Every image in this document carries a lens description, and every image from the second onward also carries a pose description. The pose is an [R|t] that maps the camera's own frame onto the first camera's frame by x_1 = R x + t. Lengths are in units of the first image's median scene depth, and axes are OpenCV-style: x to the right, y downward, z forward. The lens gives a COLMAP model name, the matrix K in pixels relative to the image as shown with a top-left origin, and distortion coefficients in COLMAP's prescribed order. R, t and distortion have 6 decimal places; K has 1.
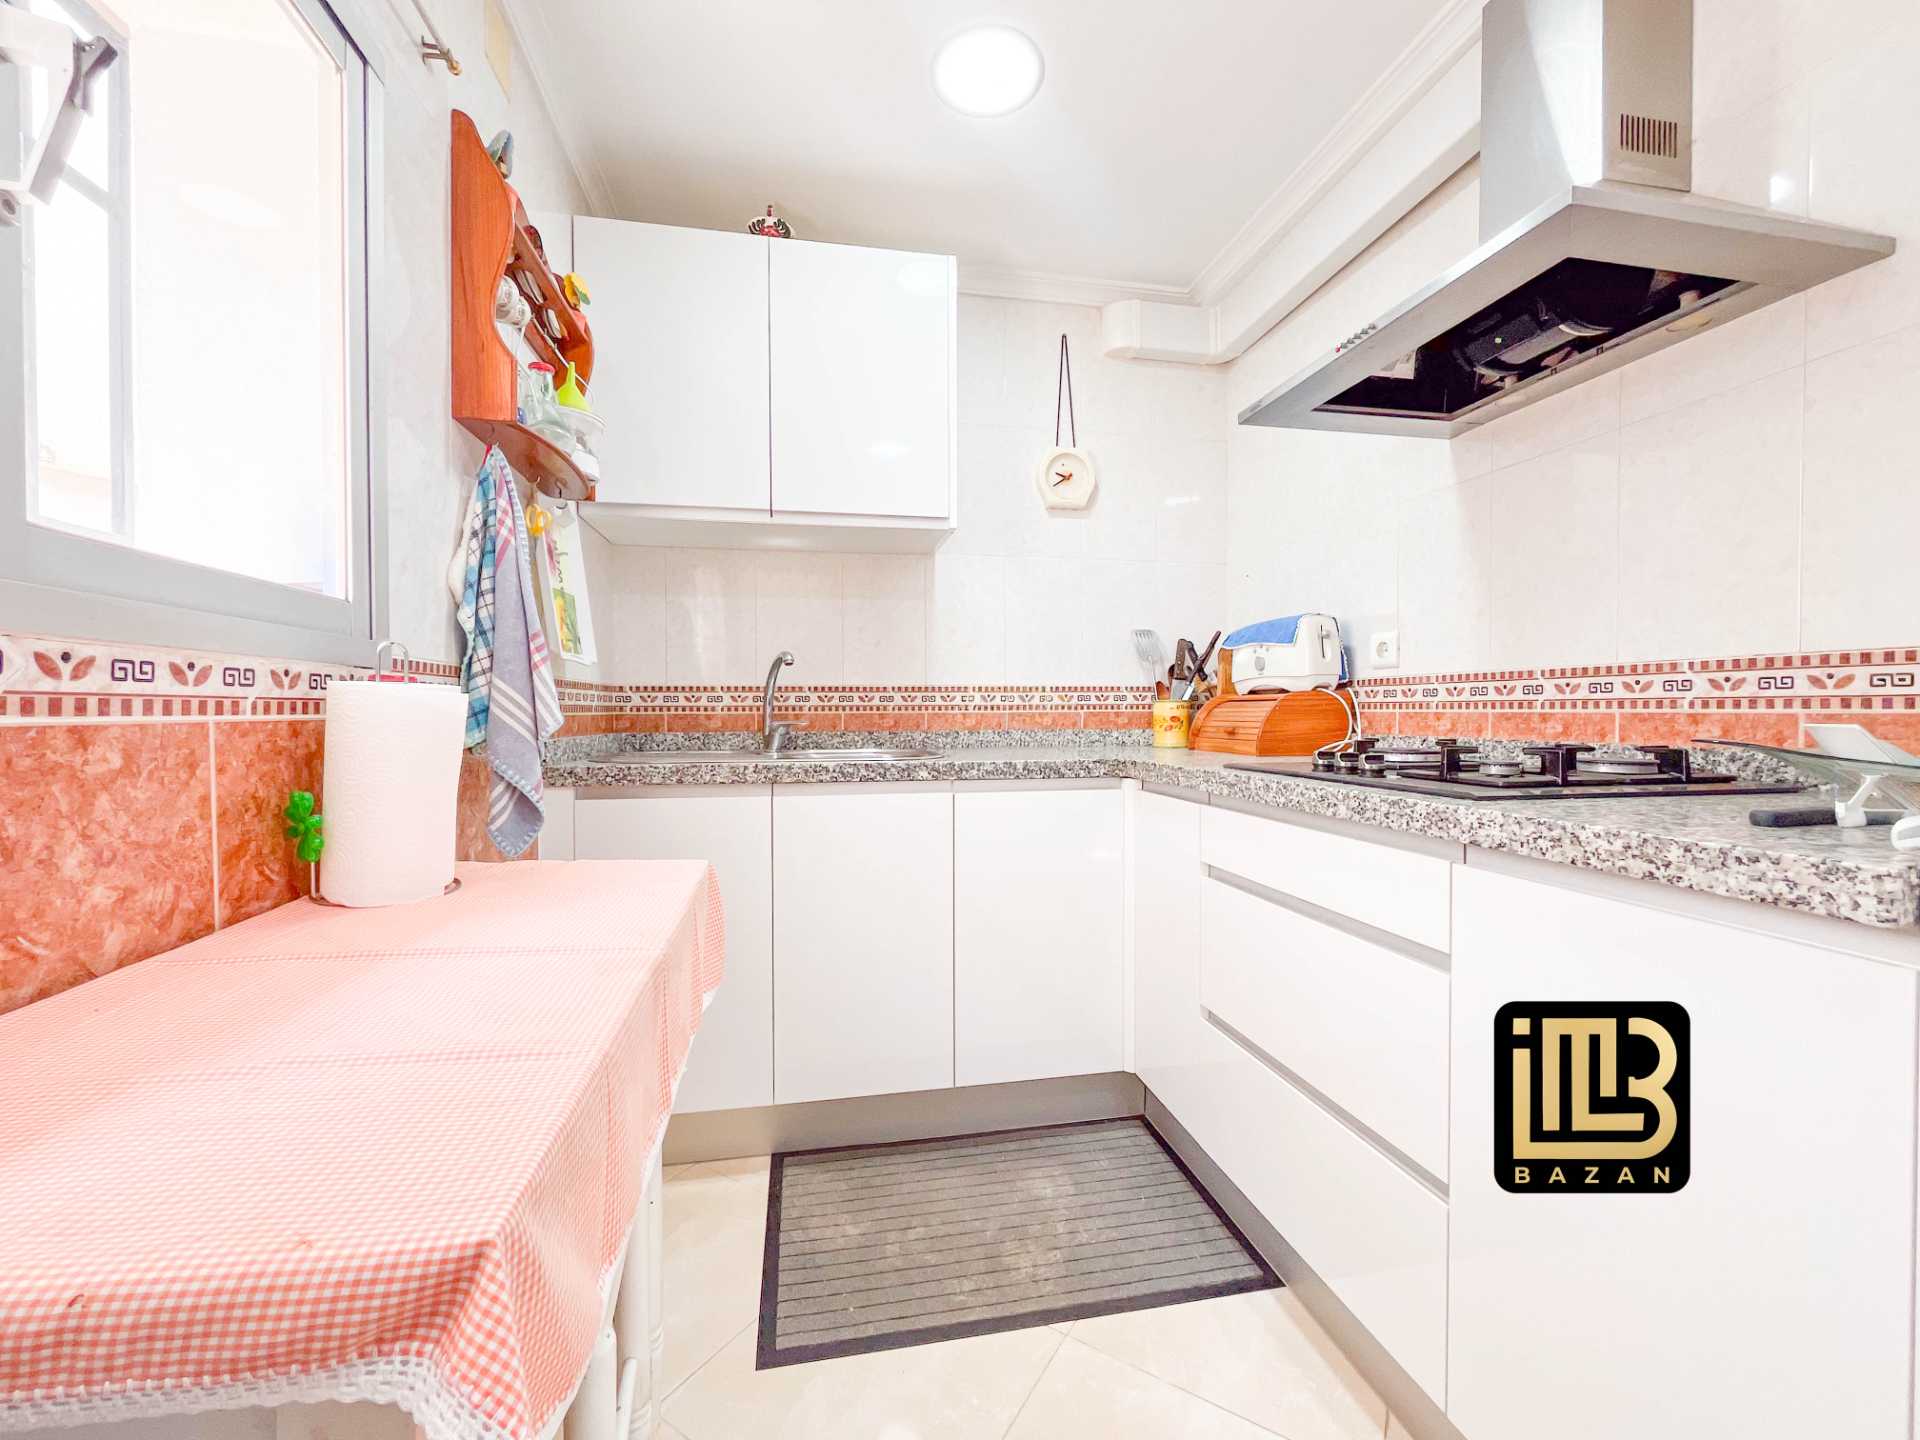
lens RADIAL K [[775.2, 0, 960.6], [0, 775.2, 722.4], [0, 0, 1]] dist [-0.003911, 0.000409]
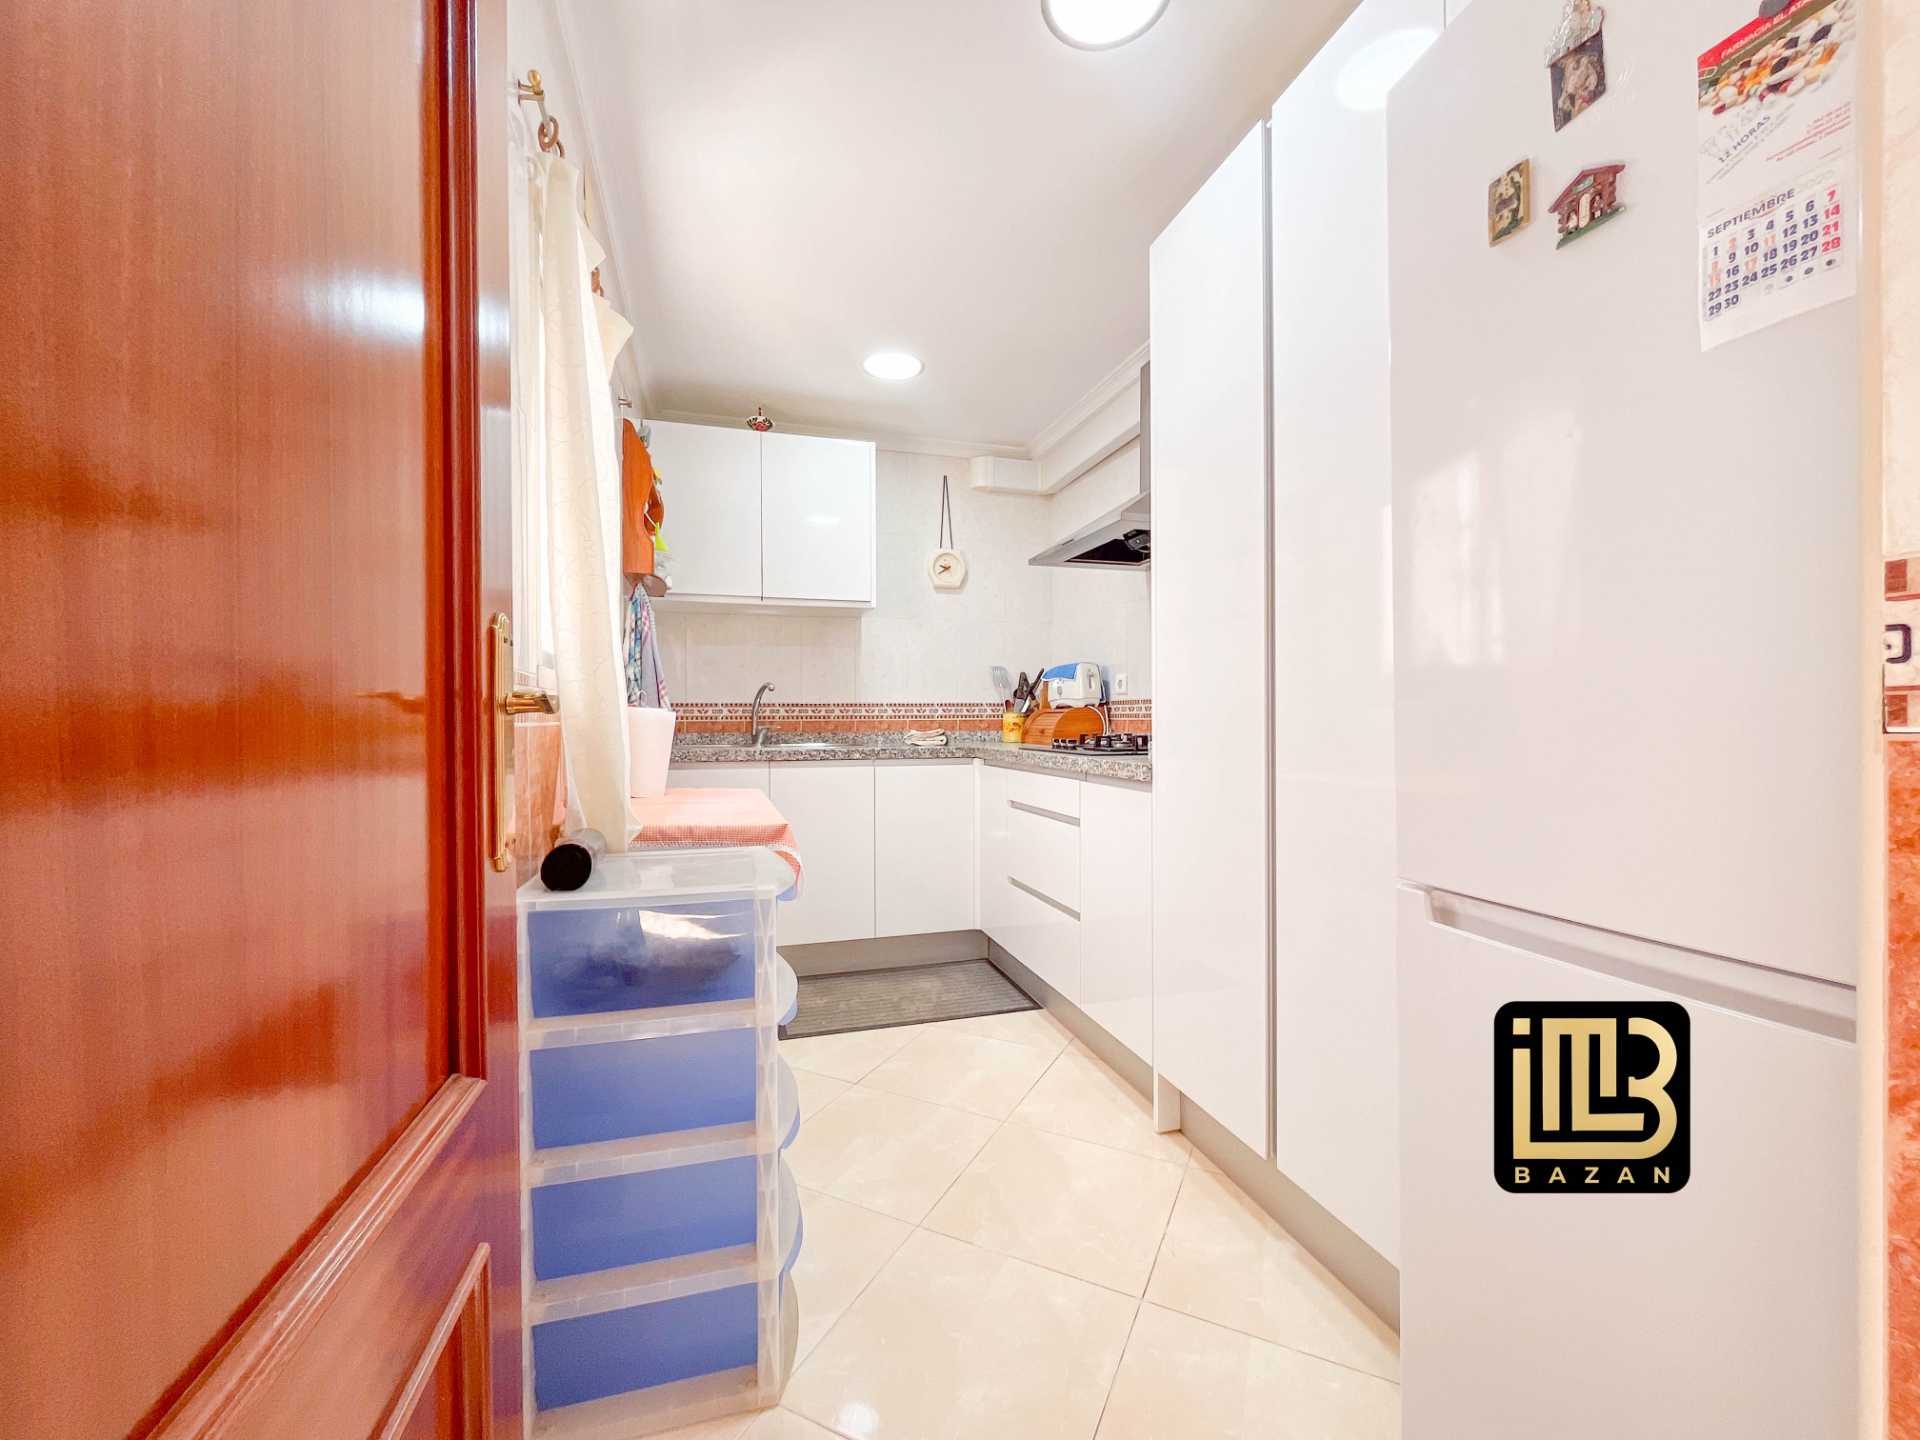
lens RADIAL K [[775.2, 0, 969.7], [0, 775.2, 728.7], [0, 0, 1]] dist [-0.003911, 0.000409]
pose [[0.993107, -0.002177, 0.117194, -0.000662], [0.002348, 0.999996, -0.001319, 0.007646], [-0.117191, 0.001585, 0.993108, -0.627913]]
